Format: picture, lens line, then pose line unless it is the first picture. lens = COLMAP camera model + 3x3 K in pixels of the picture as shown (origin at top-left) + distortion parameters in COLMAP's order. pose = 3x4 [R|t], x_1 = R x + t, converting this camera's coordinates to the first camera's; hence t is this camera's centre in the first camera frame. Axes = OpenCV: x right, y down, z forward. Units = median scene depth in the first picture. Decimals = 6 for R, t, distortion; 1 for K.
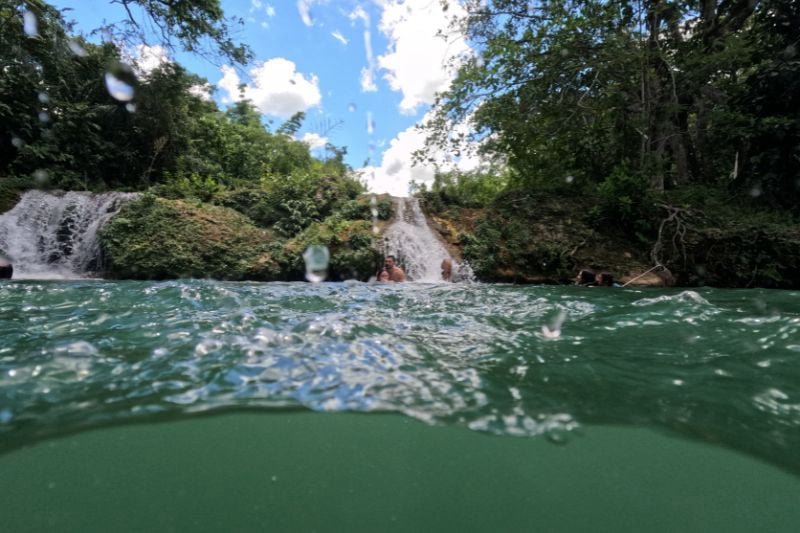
lens RADIAL K [[388.8, 0, 400.0], [0, 388.8, 266.5], [0, 0, 1]] dist [0.002824, 0.001586]
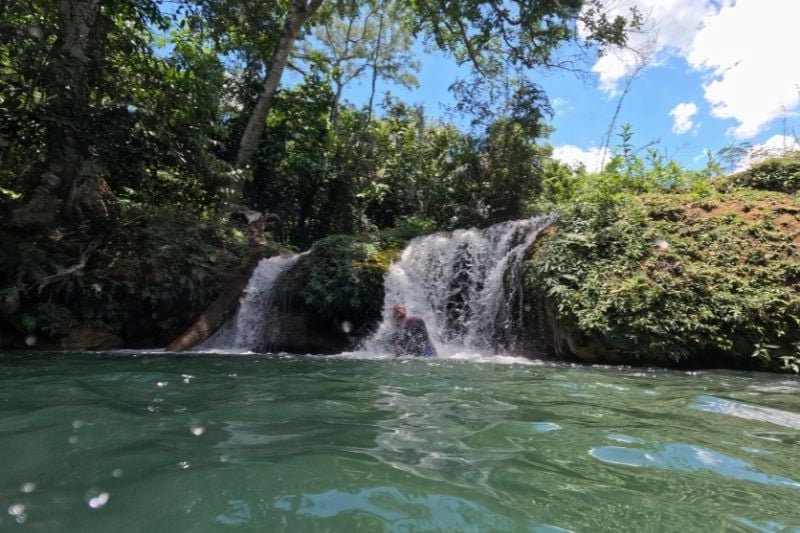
lens RADIAL K [[388.8, 0, 400.0], [0, 388.8, 266.5], [0, 0, 1]] dist [0.002824, 0.001586]
pose [[0.749231, -0.162677, -0.642019, -0.526741], [0.018498, 0.974128, -0.225241, 0.017339], [0.662050, 0.156881, 0.732856, 0.480680]]
